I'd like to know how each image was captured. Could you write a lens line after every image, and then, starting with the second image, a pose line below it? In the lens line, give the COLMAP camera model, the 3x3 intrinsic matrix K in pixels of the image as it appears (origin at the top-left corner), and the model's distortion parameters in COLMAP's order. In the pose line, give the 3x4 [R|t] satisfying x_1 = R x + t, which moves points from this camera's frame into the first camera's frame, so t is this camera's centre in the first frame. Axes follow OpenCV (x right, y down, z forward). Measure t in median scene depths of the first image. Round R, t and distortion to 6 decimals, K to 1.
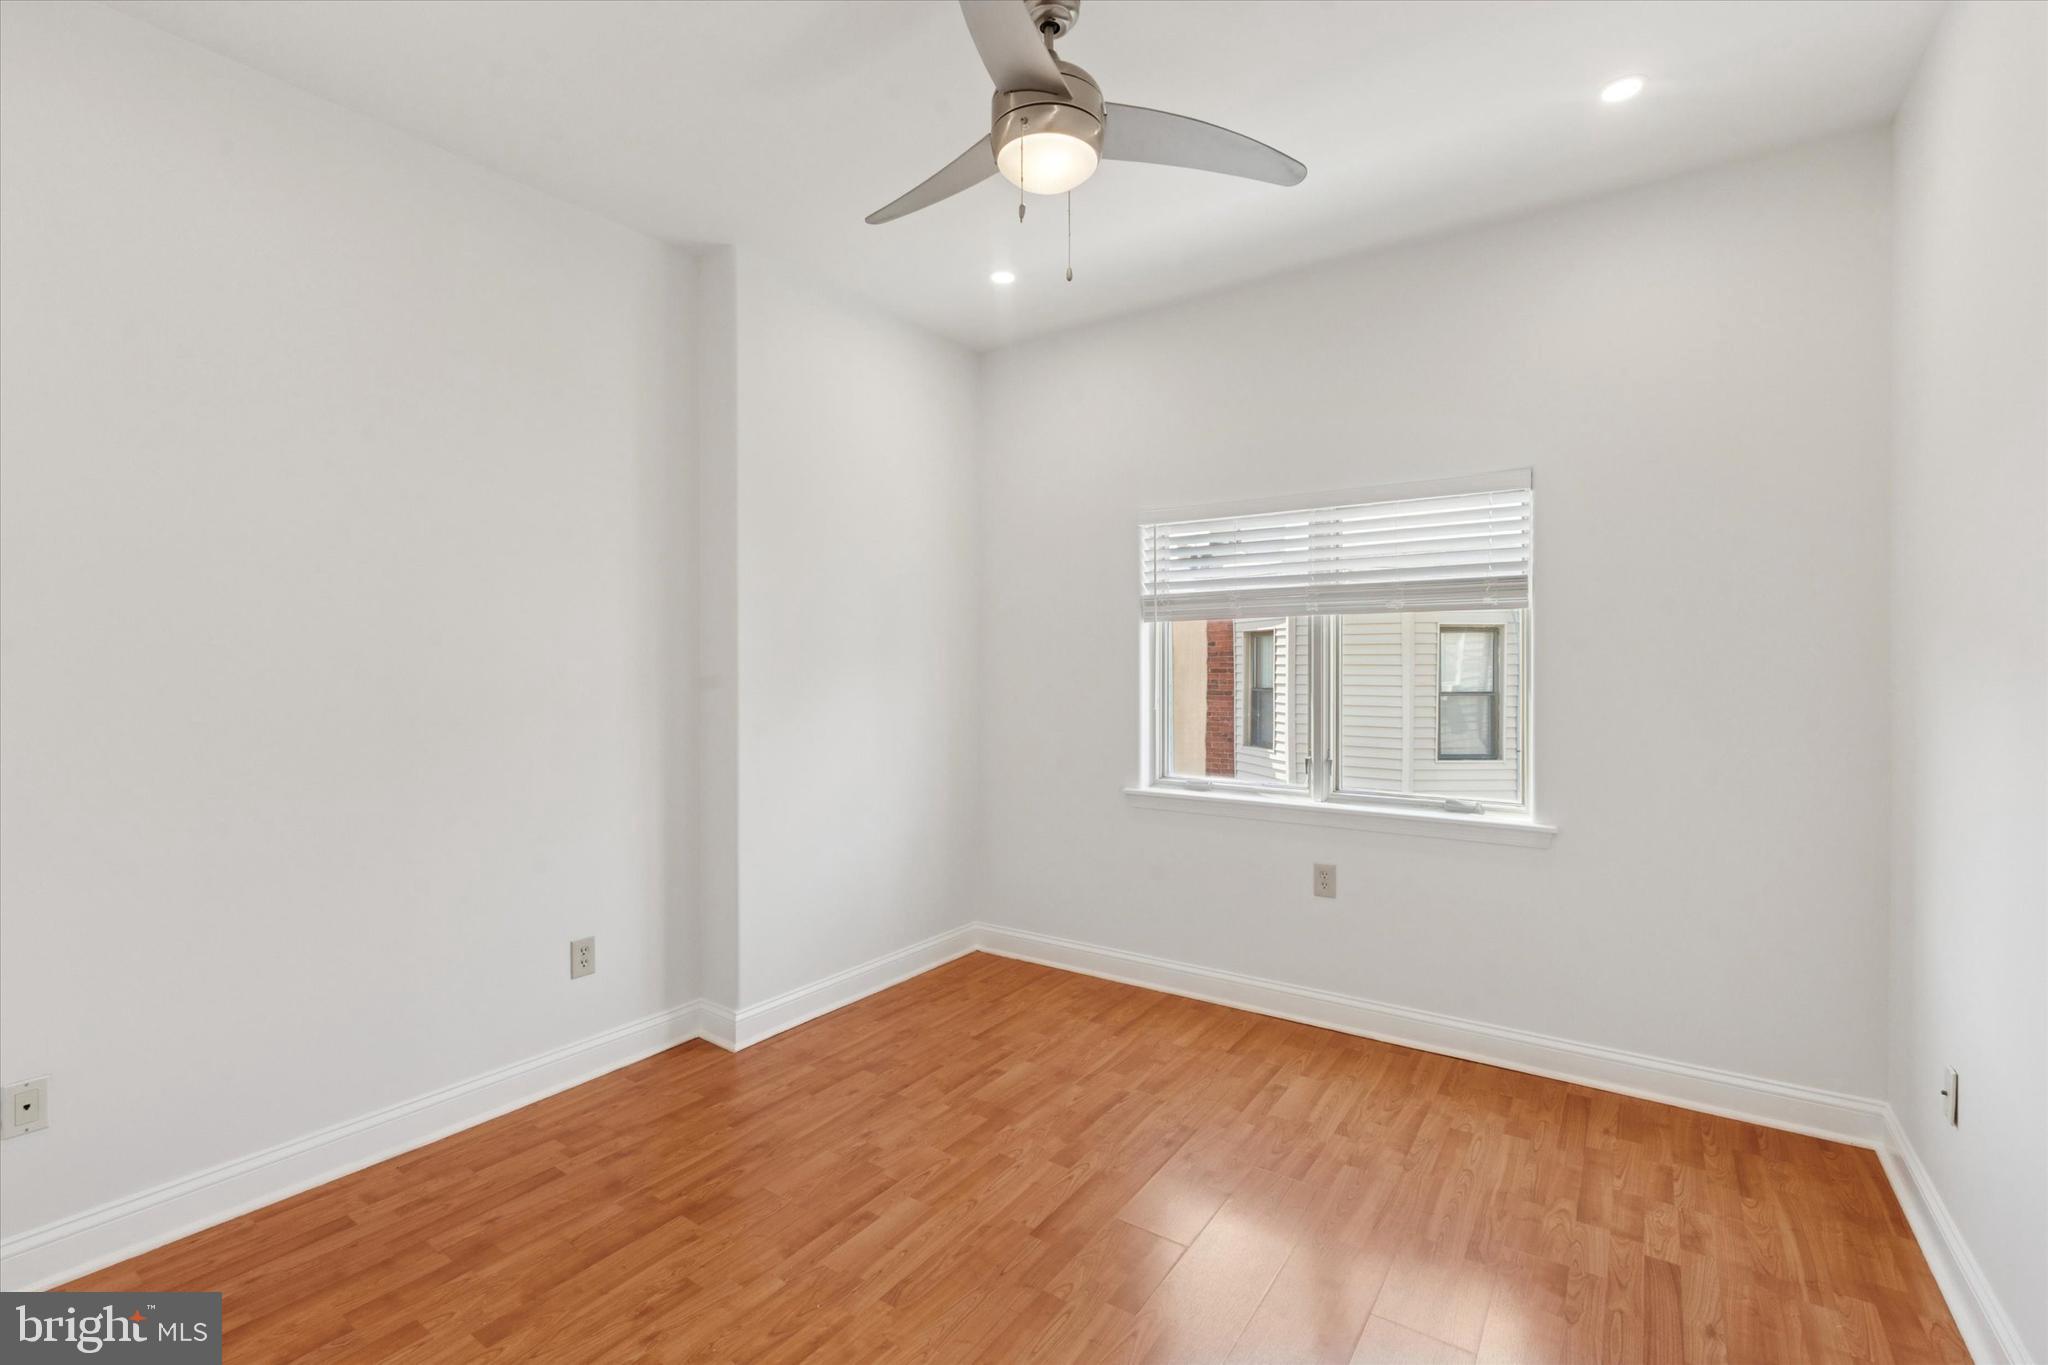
lens RADIAL K [[904.7, 0, 1022.2], [0, 904.7, 653.5], [0, 0, 1]] dist [-0.000569, -0.000272]
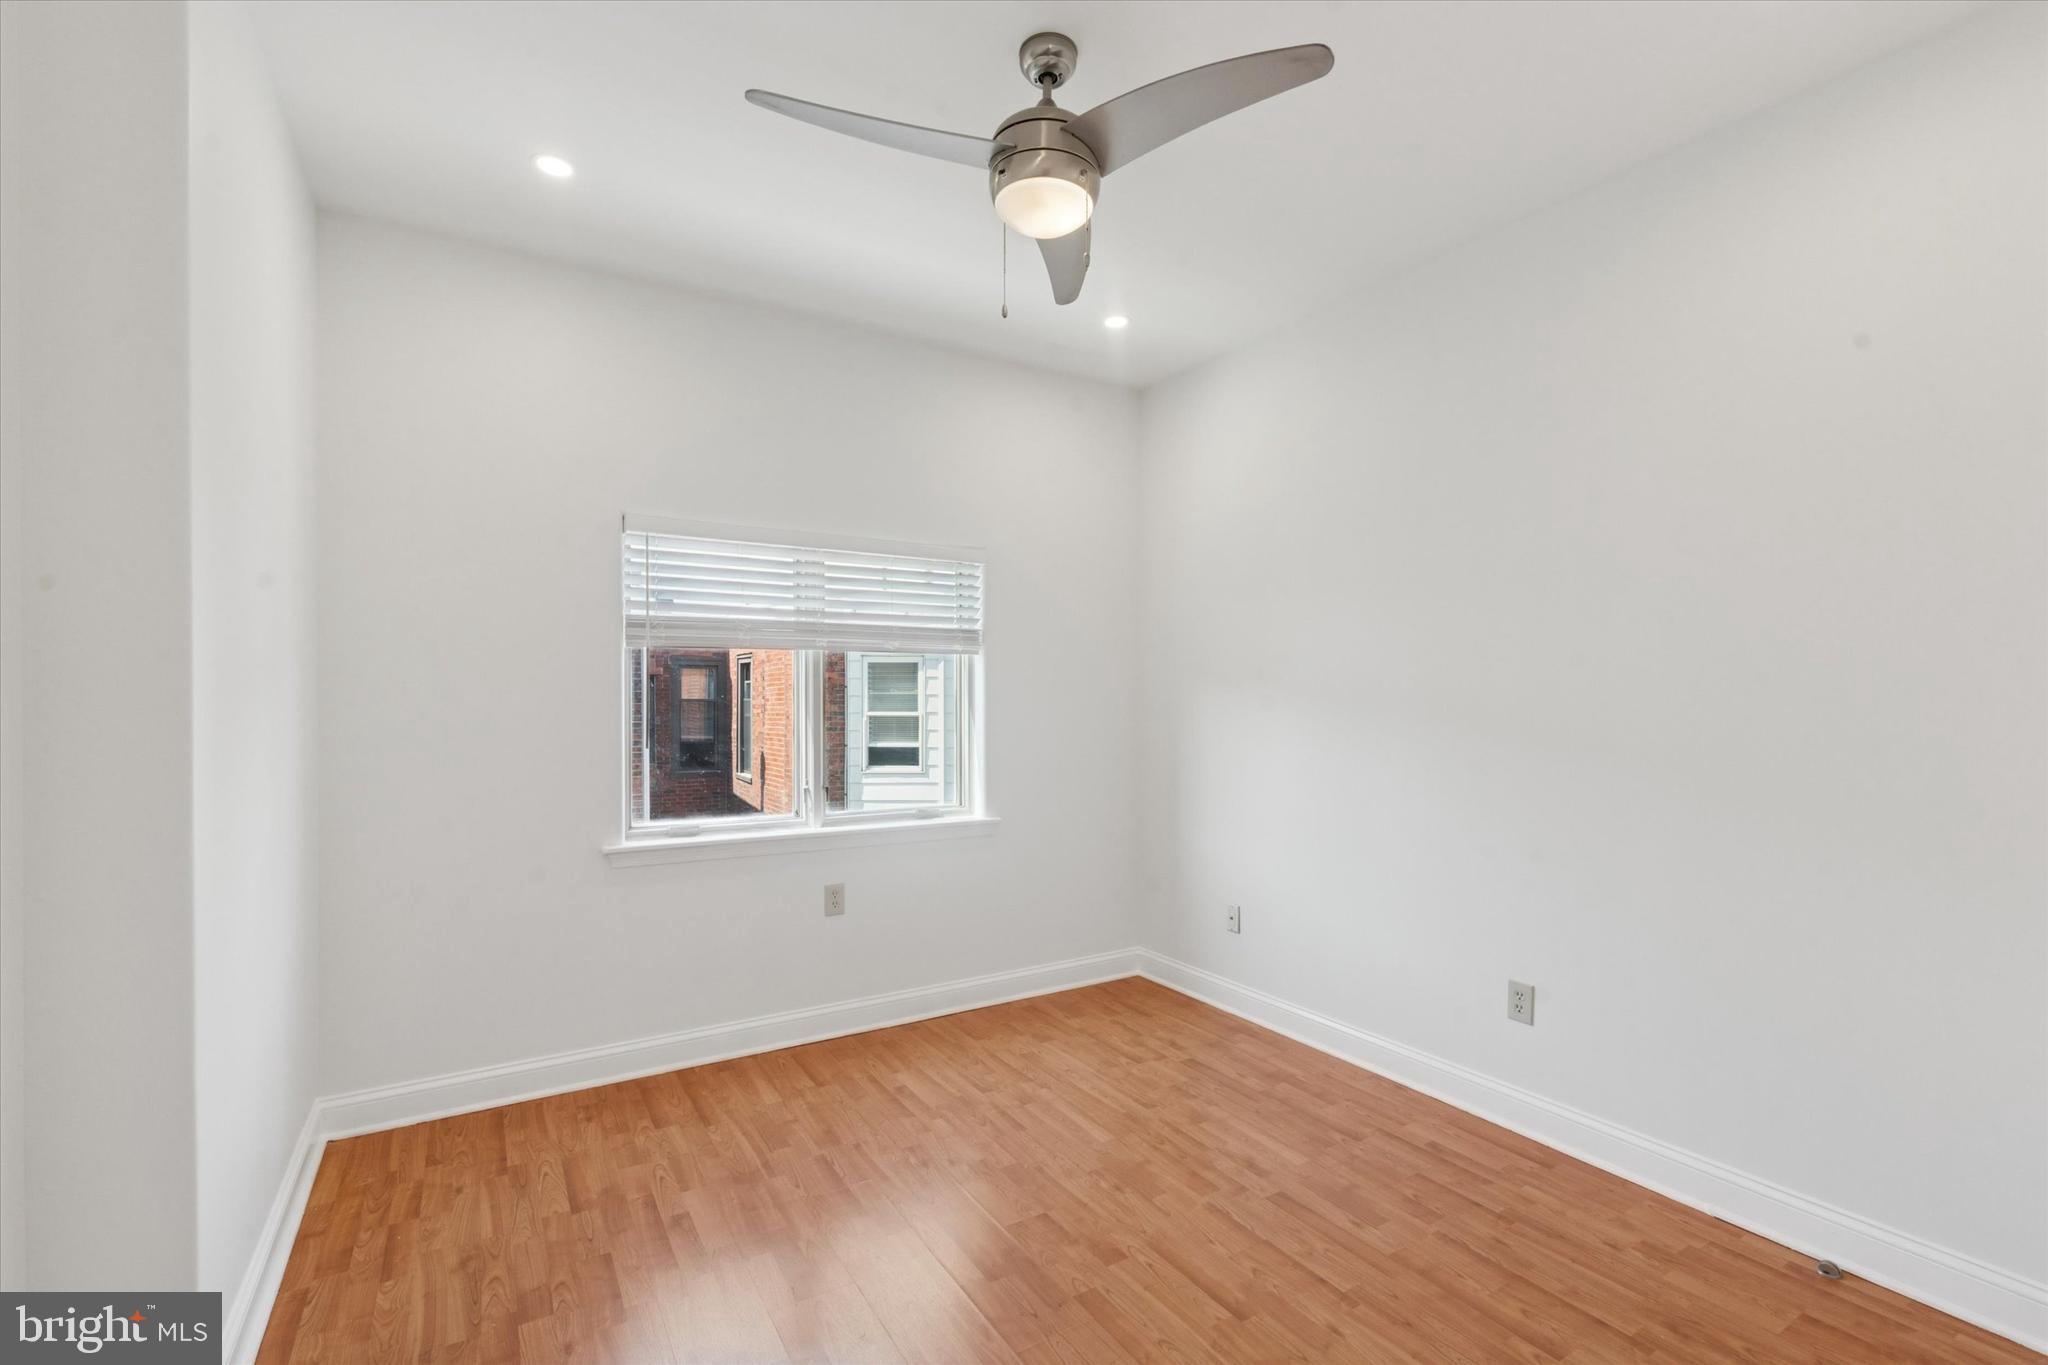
lens RADIAL K [[902.4, 0, 1033.4], [0, 902.4, 691.6], [0, 0, 1]] dist [-0.000704, 0.000234]
pose [[0.399422, 0.005709, 0.916749, -0.763586], [-0.015208, 0.999884, 0.000400, 0.001711], [-0.916641, -0.014101, 0.399463, 0.504268]]
